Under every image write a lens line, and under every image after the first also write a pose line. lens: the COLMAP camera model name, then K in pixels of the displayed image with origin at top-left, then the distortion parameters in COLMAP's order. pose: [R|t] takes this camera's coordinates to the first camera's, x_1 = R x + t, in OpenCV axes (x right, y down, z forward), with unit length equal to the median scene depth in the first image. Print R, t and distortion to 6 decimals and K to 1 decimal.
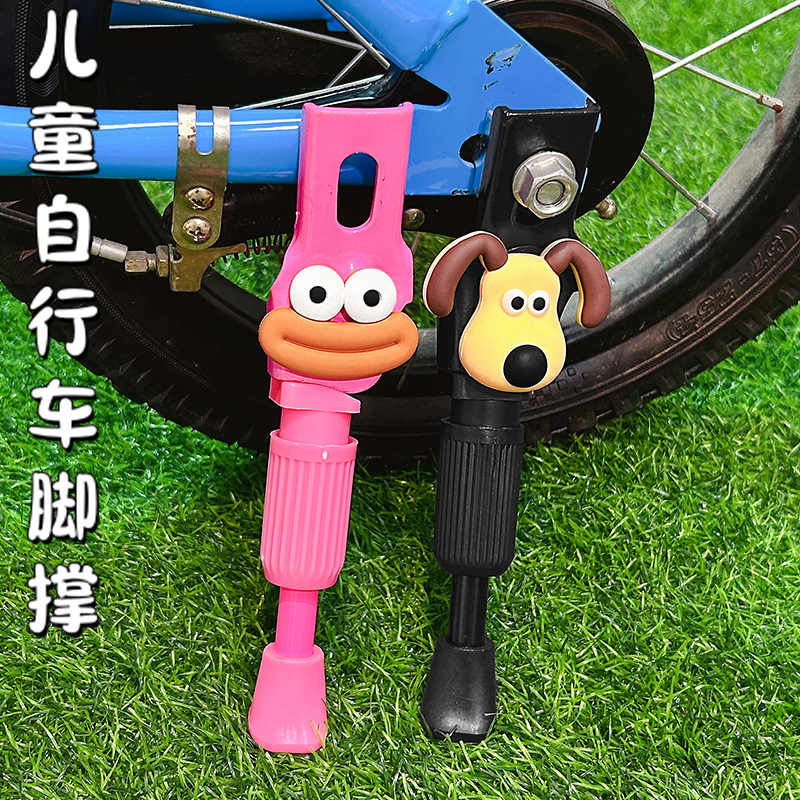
lens RADIAL K [[1518.7, 0, 400.0], [0, 1518.7, 400.0], [0, 0, 1]] dist [0.090338, -0.374585]
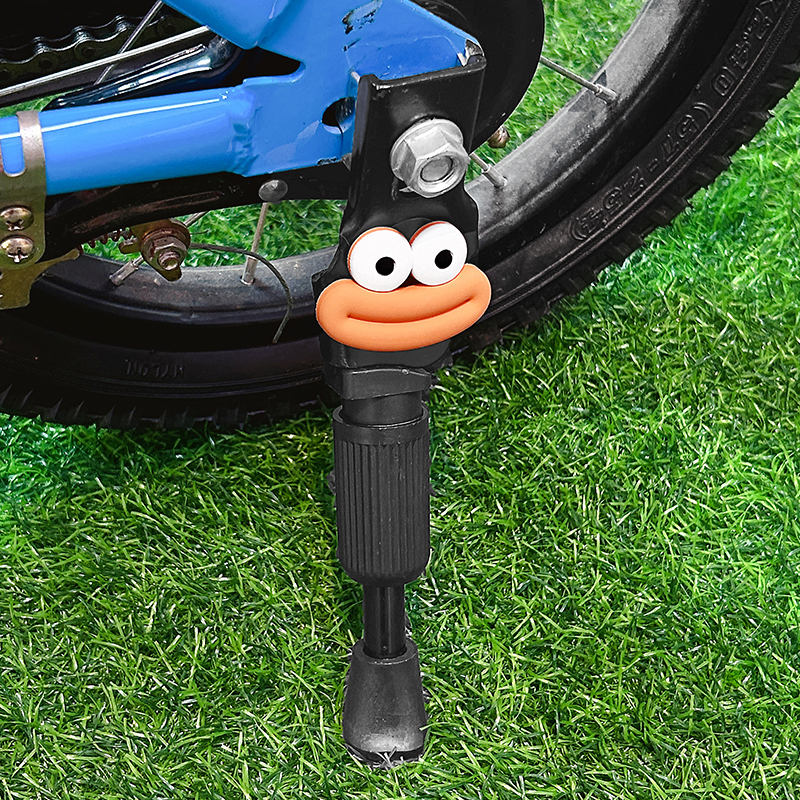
lens RADIAL K [[1629.0, 0, 400.0], [0, 1629.0, 400.0], [0, 0, 1]] dist [0.119435, -0.412665]
pose [[0.989475, -0.125107, 0.072714, -0.002327], [0.108545, 0.974014, 0.198781, -0.157111], [-0.095694, -0.188796, 0.977343, 0.079901]]
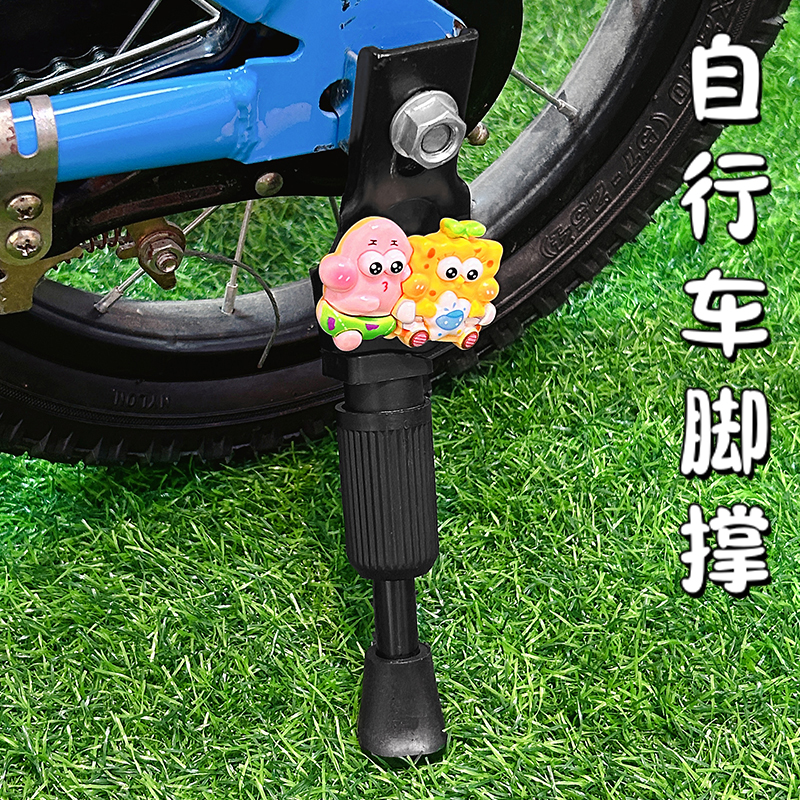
lens RADIAL K [[1680.8, 0, 398.5], [0, 1680.8, 381.1], [0, 0, 1]] dist [0.125142, -0.412588]
pose [[0.972161, -0.174044, 0.156880, -0.078505], [0.162919, 0.983286, 0.081282, -0.066592], [-0.168404, -0.053460, 0.984267, 0.043959]]
